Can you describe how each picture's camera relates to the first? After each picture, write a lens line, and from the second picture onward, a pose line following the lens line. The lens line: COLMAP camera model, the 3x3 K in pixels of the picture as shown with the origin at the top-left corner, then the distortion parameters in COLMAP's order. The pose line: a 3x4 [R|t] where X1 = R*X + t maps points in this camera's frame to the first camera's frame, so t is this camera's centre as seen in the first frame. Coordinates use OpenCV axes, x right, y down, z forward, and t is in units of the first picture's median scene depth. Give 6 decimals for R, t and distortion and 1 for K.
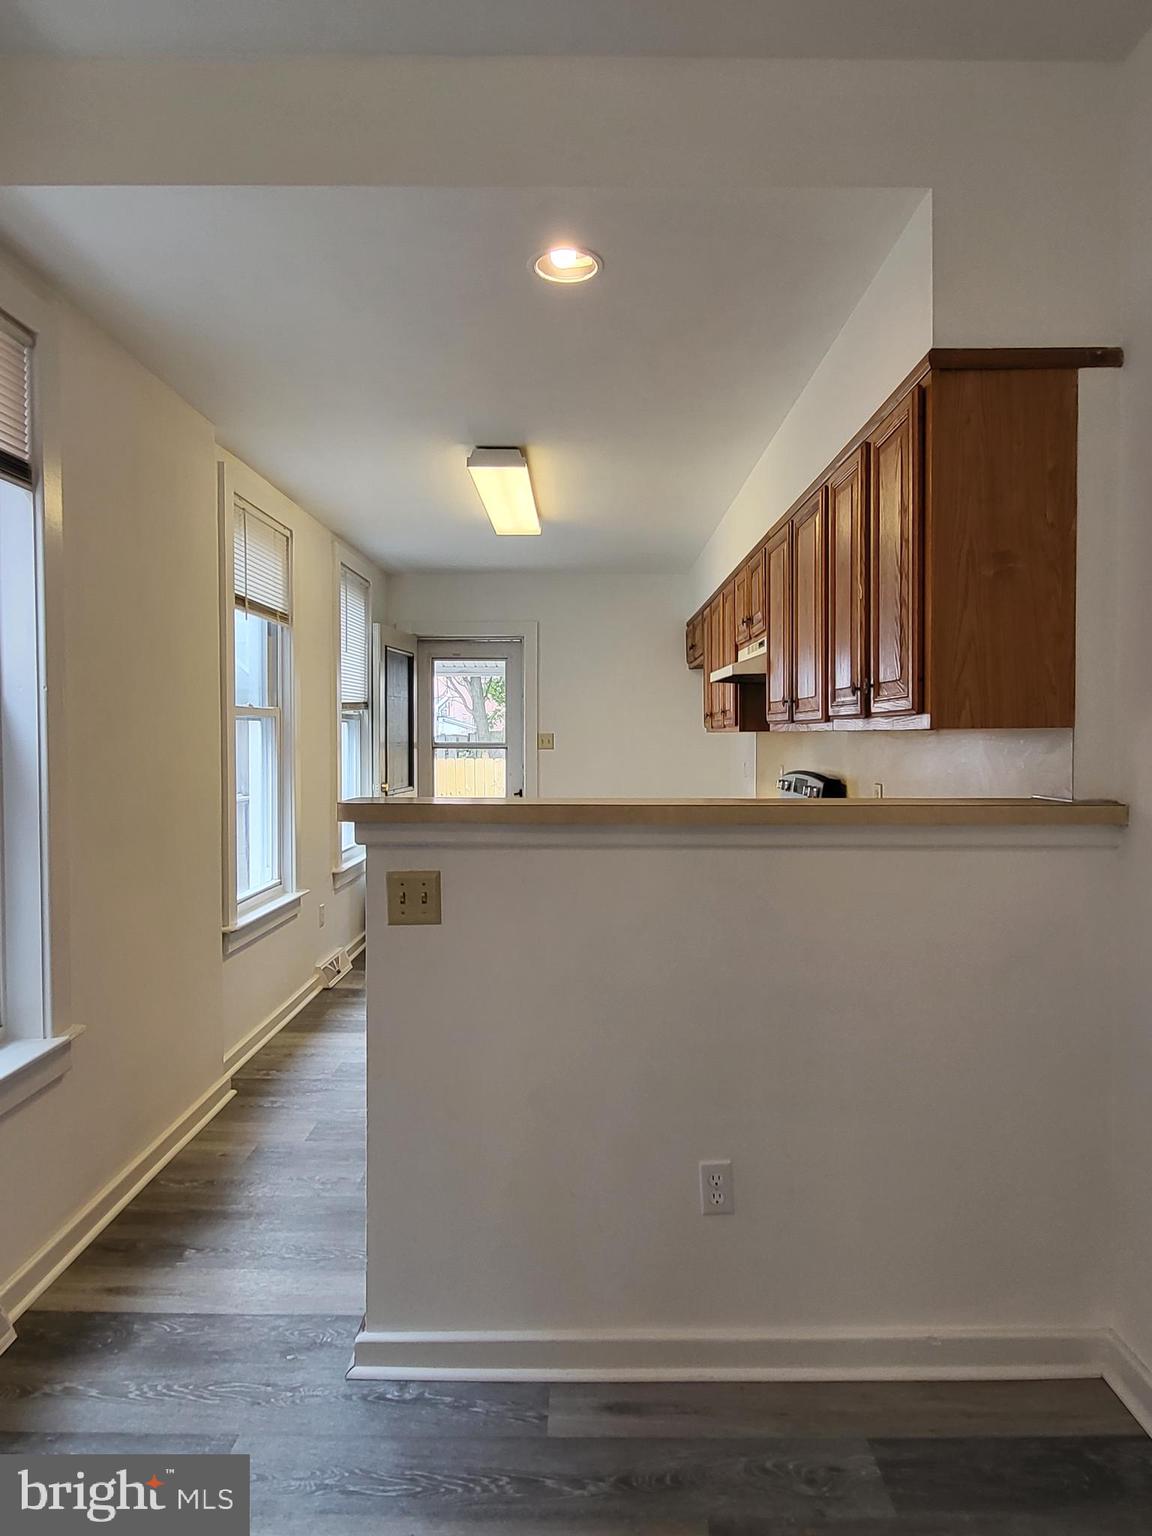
lens RADIAL K [[926.0, 0, 577.8], [0, 926.0, 764.2], [0, 0, 1]] dist [0.006603, -0.007437]
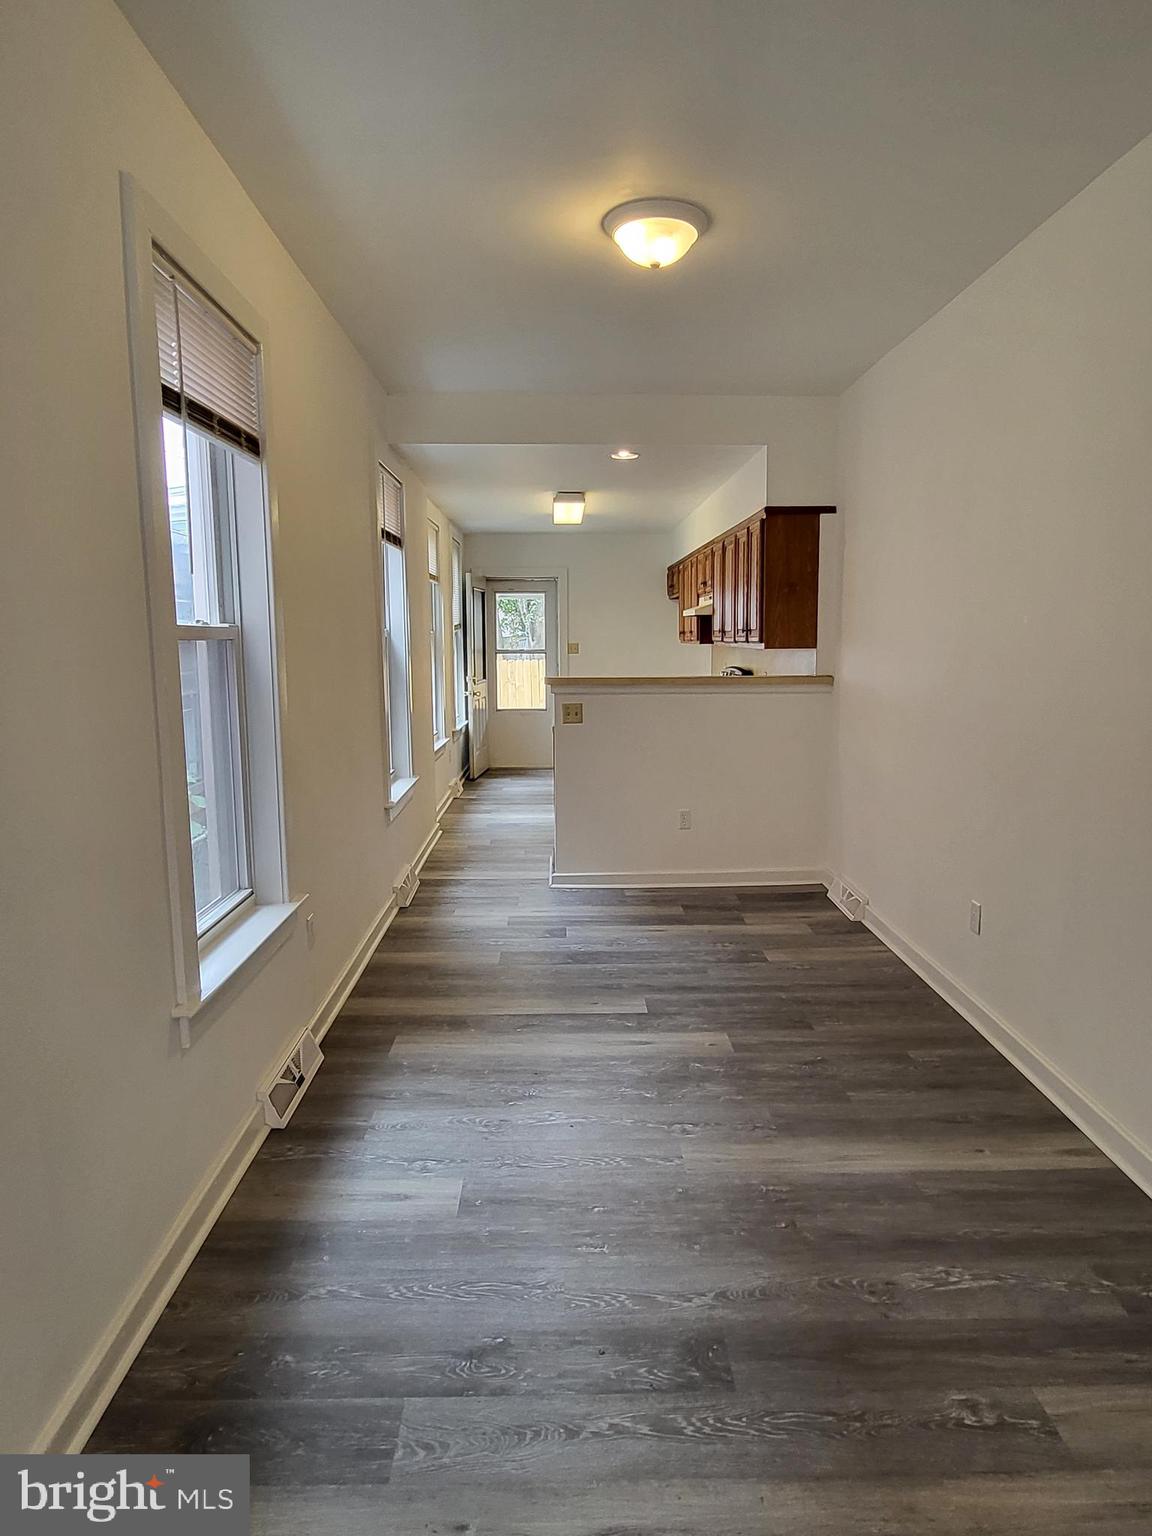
lens RADIAL K [[926.0, 0, 567.0], [0, 926.0, 755.2], [0, 0, 1]] dist [0.006603, -0.007437]
pose [[0.999809, -0.008780, 0.017451, -0.114871], [0.007029, 0.995165, 0.097968, 0.000871], [-0.018227, -0.097827, 0.995037, -0.803401]]
